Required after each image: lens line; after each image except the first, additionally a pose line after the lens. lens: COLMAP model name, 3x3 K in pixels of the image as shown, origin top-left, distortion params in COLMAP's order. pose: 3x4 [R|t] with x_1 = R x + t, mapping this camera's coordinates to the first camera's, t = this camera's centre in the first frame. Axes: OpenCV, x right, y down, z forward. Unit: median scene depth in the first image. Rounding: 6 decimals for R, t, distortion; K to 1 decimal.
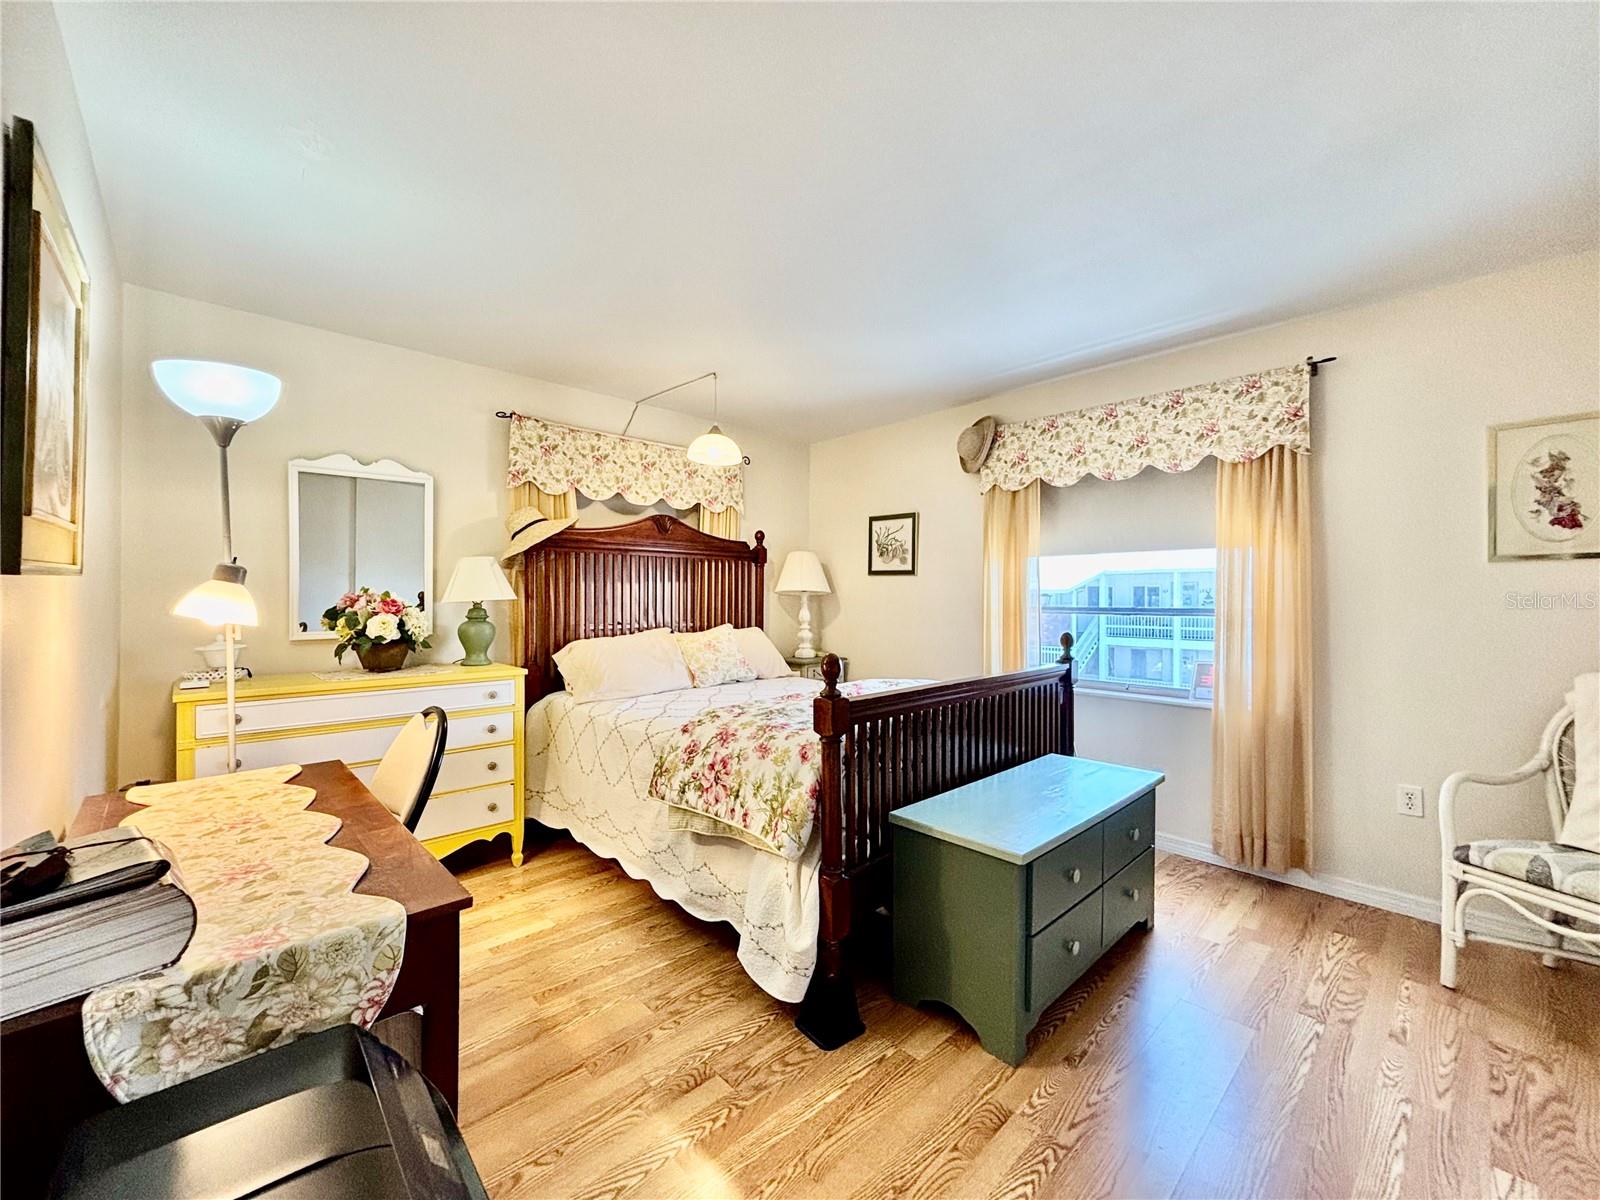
lens RADIAL K [[641.5, 0, 805.7], [0, 641.5, 599.0], [0, 0, 1]] dist [-0.001272, -0.000506]
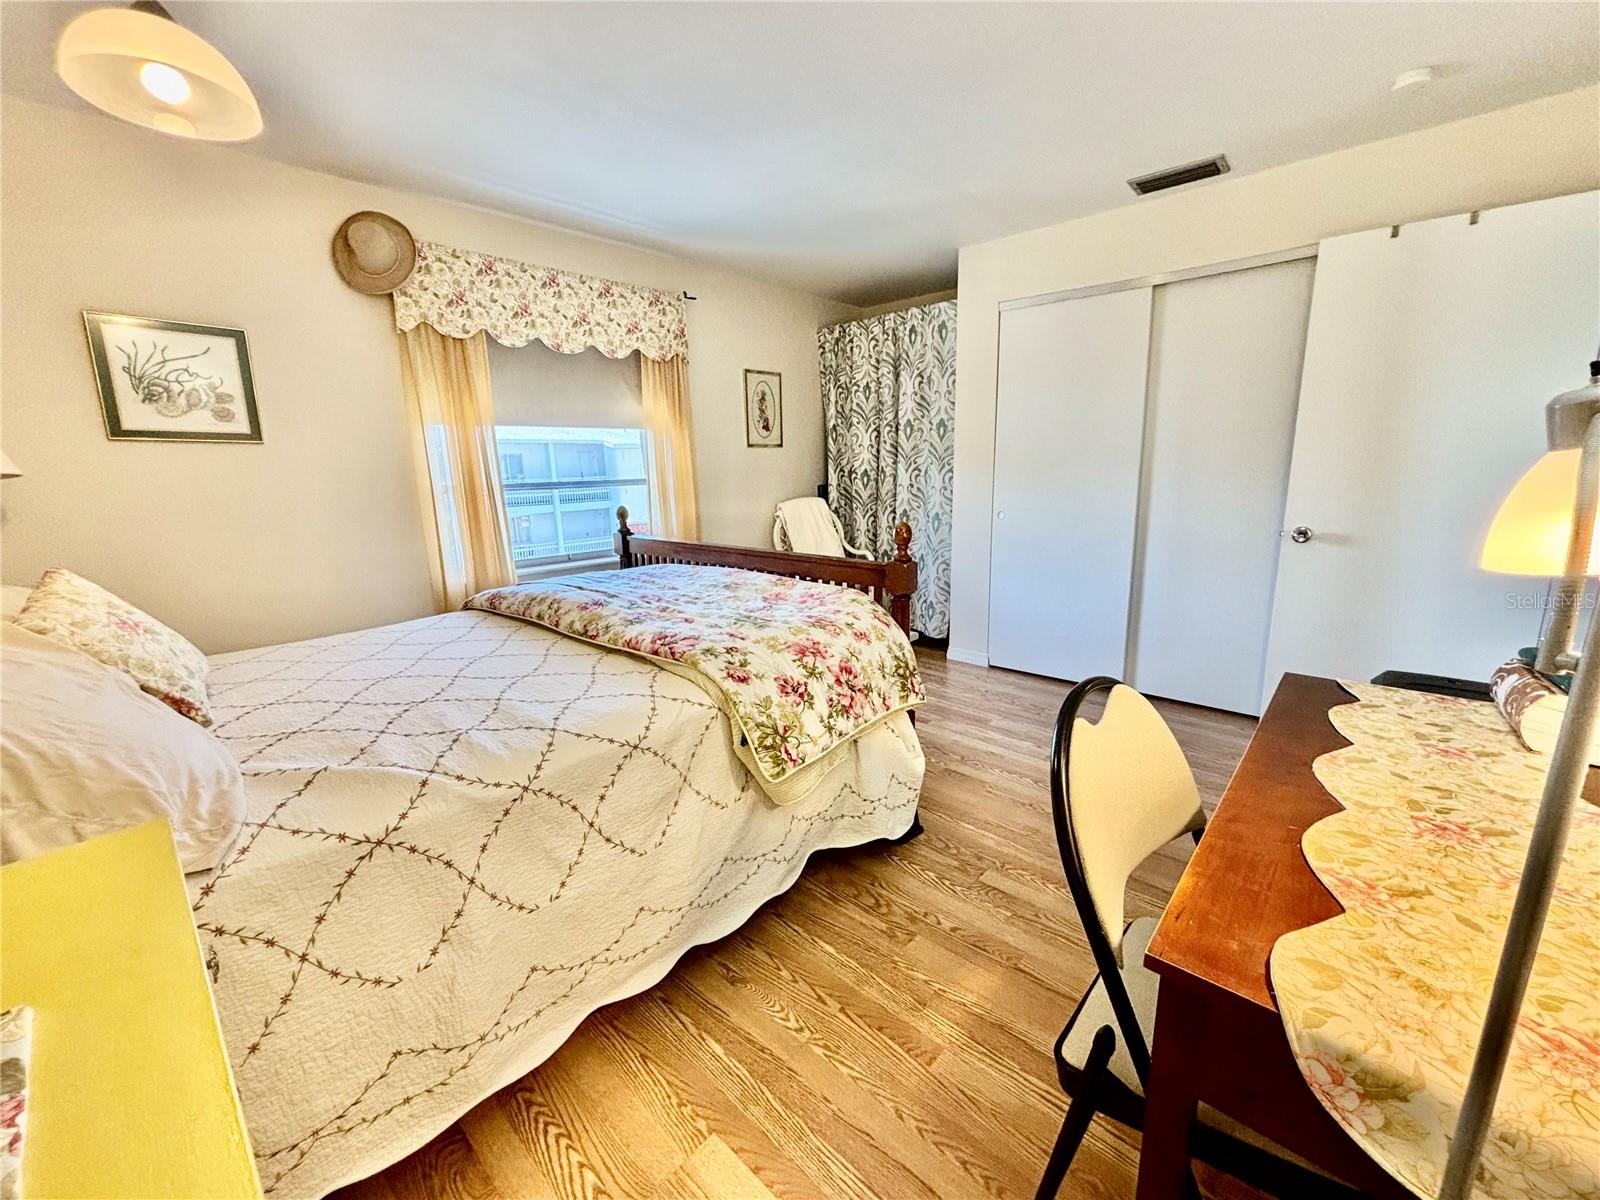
lens RADIAL K [[641.5, 0, 793.5], [0, 641.5, 599.8], [0, 0, 1]] dist [-0.001272, -0.000506]
pose [[-0.054747, -0.210520, 0.976055, -0.899690], [0.023761, 0.976970, 0.212050, -0.017787], [-0.998217, 0.034802, -0.048484, 1.061772]]
